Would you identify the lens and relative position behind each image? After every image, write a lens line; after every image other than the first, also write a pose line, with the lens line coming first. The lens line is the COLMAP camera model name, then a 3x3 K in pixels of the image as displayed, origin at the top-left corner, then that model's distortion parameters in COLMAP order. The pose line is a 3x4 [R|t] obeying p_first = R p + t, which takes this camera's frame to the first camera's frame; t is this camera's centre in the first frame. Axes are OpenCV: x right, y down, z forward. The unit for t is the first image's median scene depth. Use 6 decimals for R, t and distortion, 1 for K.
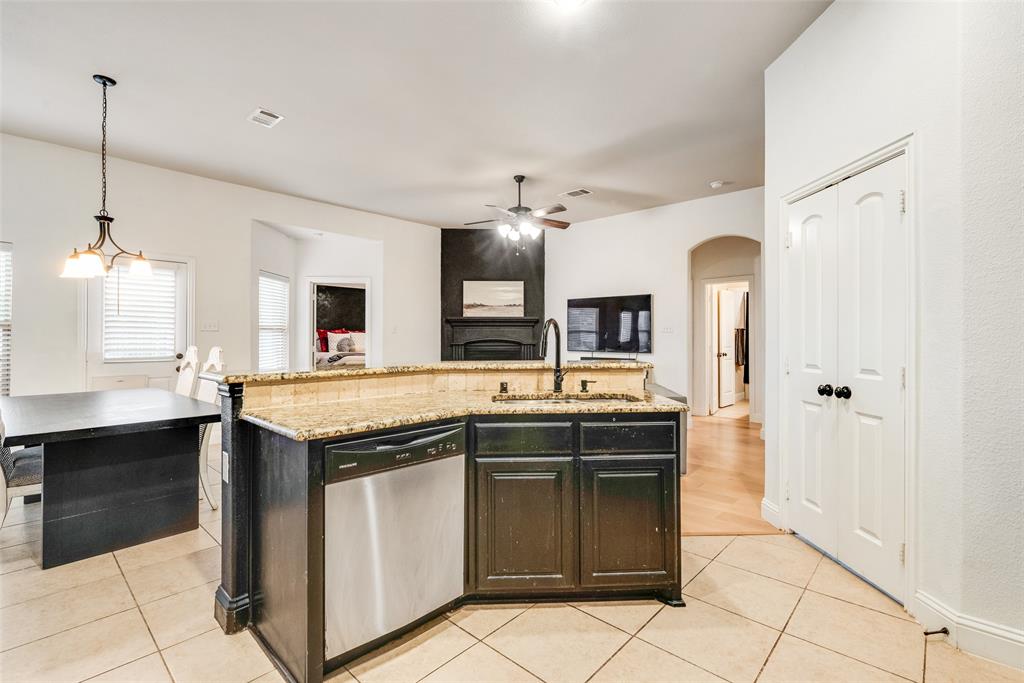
lens RADIAL K [[462.4, 0, 517.5], [0, 462.4, 335.8], [0, 0, 1]] dist [-0.000836, -0.000152]
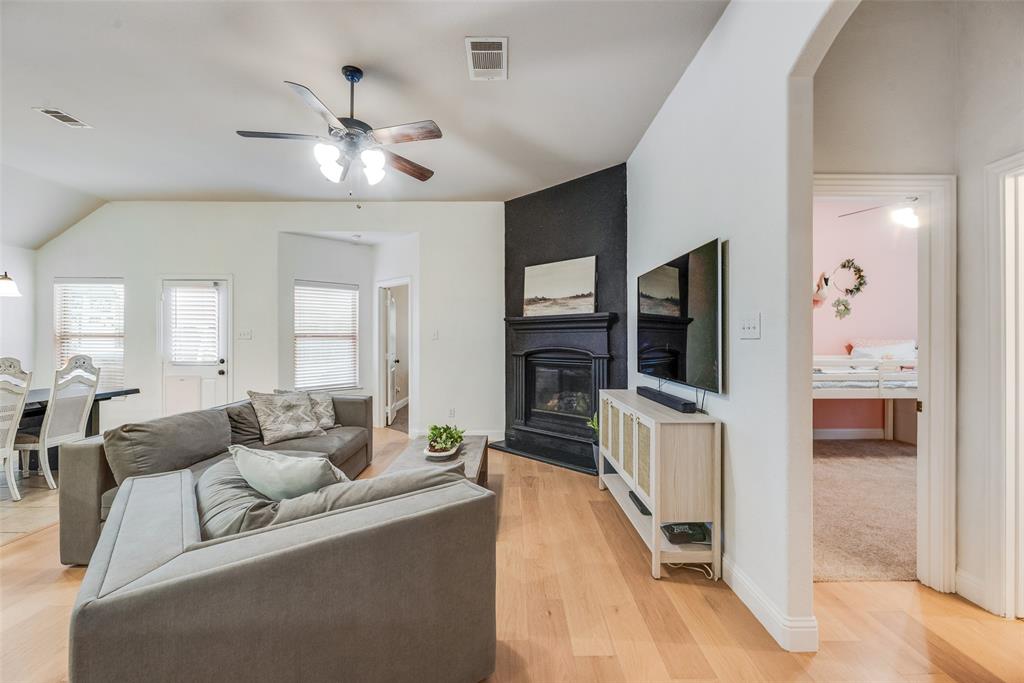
lens RADIAL K [[427.5, 0, 516.1], [0, 427.5, 339.4], [0, 0, 1]] dist [-0.001102, -0.000199]
pose [[0.680690, -0.000828, -0.732571, 0.363344], [0.001777, 0.999998, 0.000521, -0.006350], [0.732570, -0.001656, 0.680690, 0.535537]]
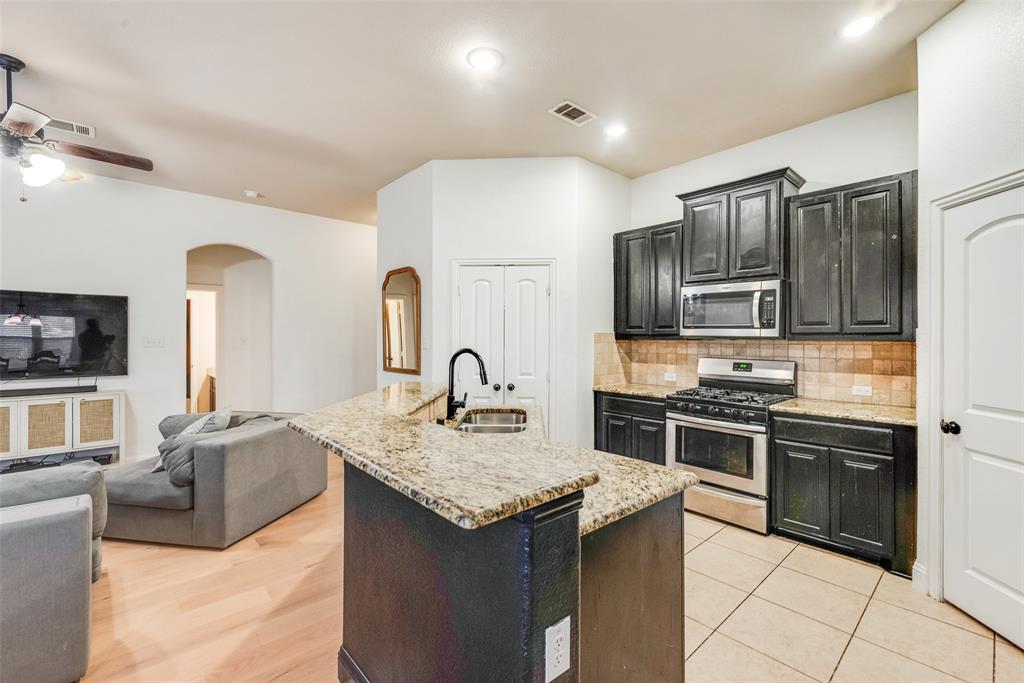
lens RADIAL K [[435.2, 0, 514.2], [0, 435.2, 338.6], [0, 0, 1]] dist [-0.000291, -0.000037]
pose [[0.096098, 0.000368, 0.995372, -0.294243], [-0.002484, 0.999997, -0.000129, -0.019332], [-0.995369, -0.002460, 0.096098, 0.259545]]
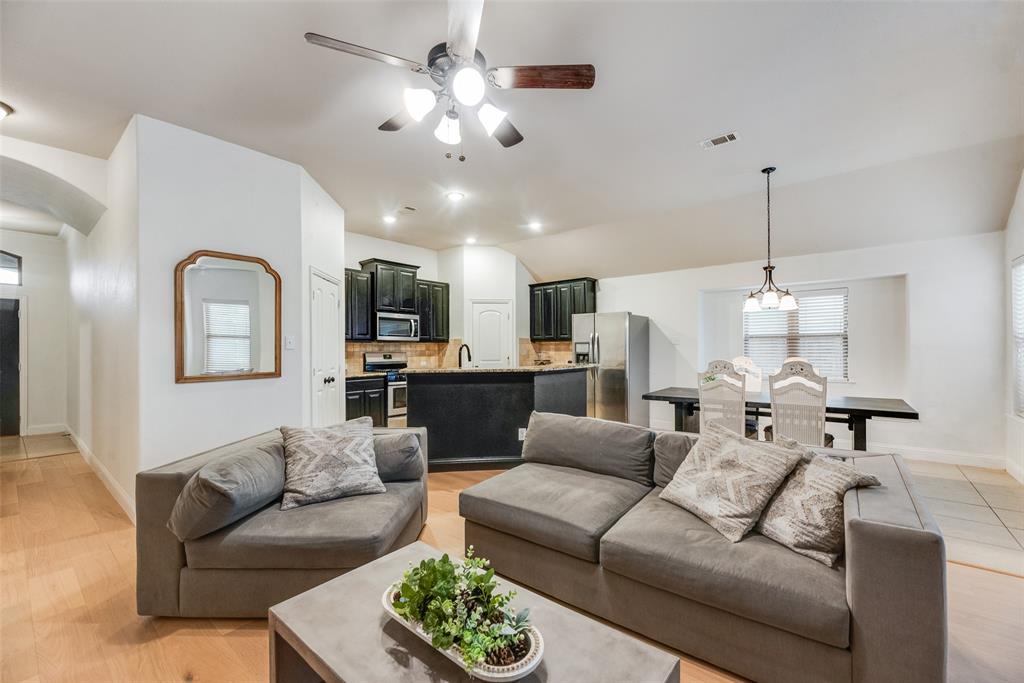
lens RADIAL K [[418.0, 0, 518.0], [0, 418.0, 344.7], [0, 0, 1]] dist [0.002729, 0.000274]
pose [[-0.998082, 0.008829, -0.061270, -0.017403], [0.009203, 0.999941, -0.005823, -0.006599], [0.061215, -0.006376, -0.998104, 0.943054]]
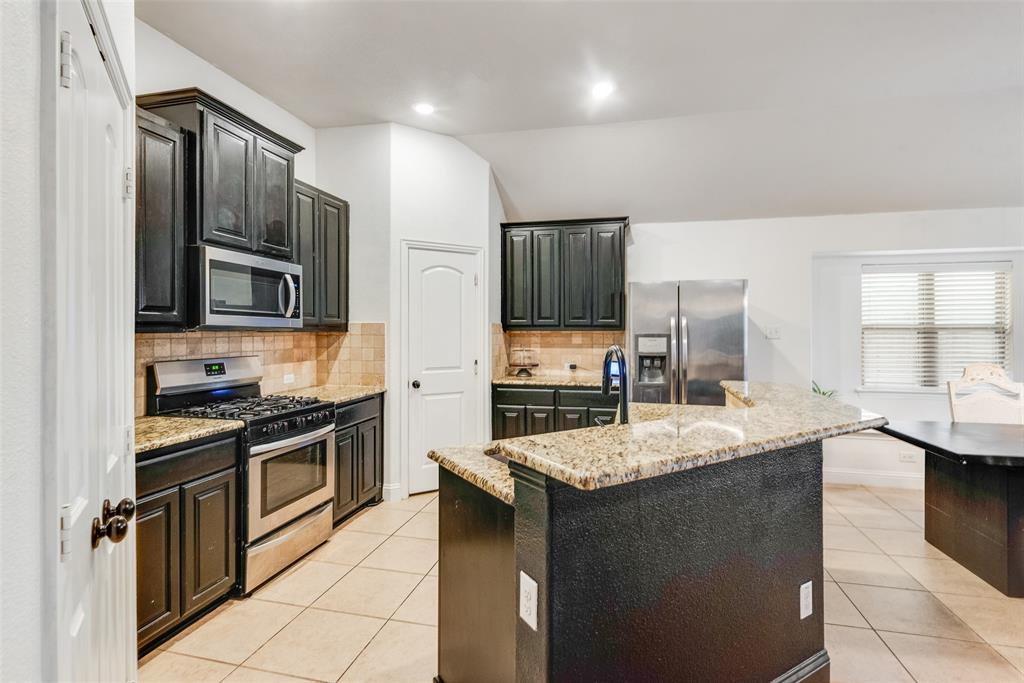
lens RADIAL K [[495.9, 0, 514.2], [0, 495.9, 330.4], [0, 0, 1]] dist [-0.000624, 0.000083]
pose [[-0.873066, 0.002111, -0.487598, 0.185395], [0.001813, 0.999998, 0.001082, -0.019720], [0.487599, 0.000061, -0.873068, 0.514607]]
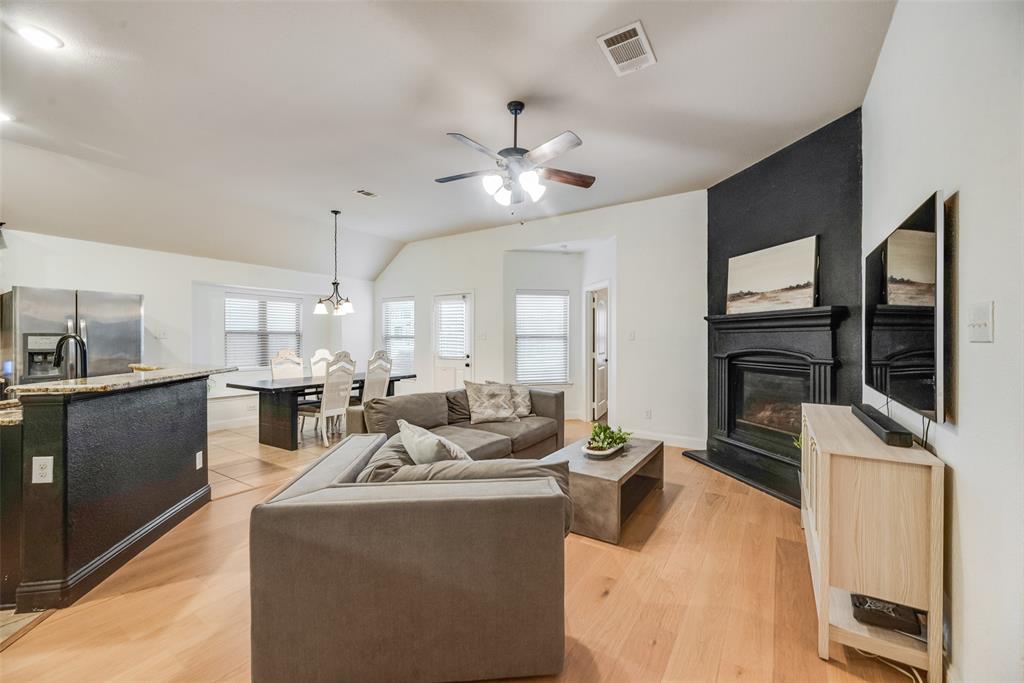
lens RADIAL K [[411.9, 0, 515.9], [0, 411.9, 340.5], [0, 0, 1]] dist [0.000289, 0.000074]
pose [[0.166556, 0.002956, -0.986028, 0.397837], [0.000883, 0.999995, 0.003147, -0.007369], [0.986032, -0.001395, 0.166553, 0.614420]]
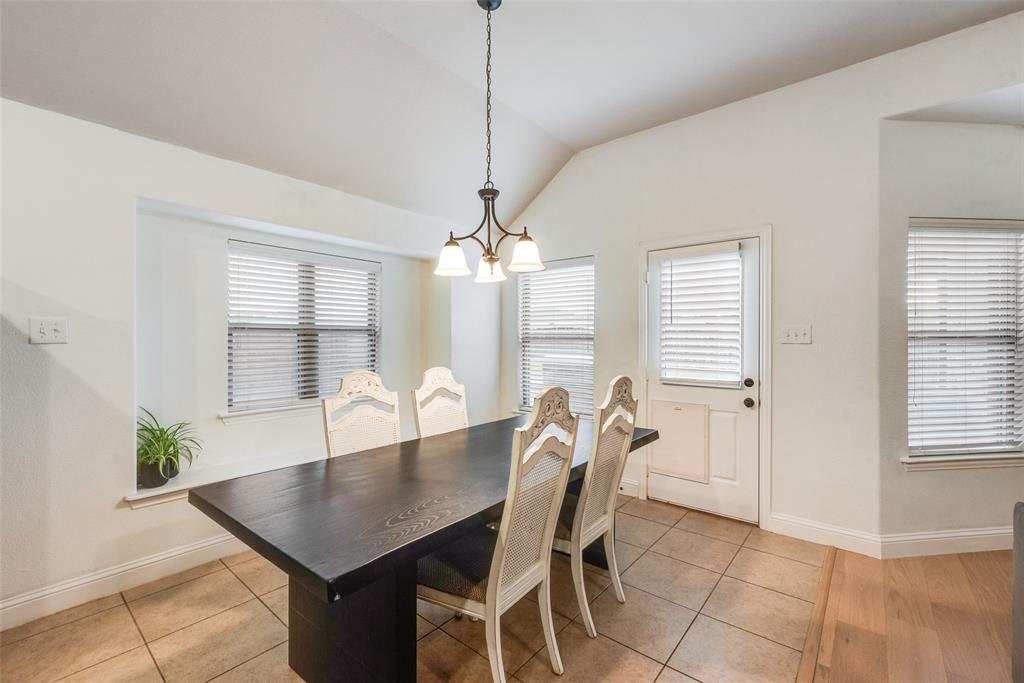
lens RADIAL K [[435.2, 0, 514.2], [0, 435.2, 338.6], [0, 0, 1]] dist [-0.000291, -0.000037]
pose [[0.047866, 0.000823, -0.998853, -0.091104], [-0.000036, 1.000000, 0.000822, -0.011951], [0.998854, -0.000003, 0.047866, 0.423878]]
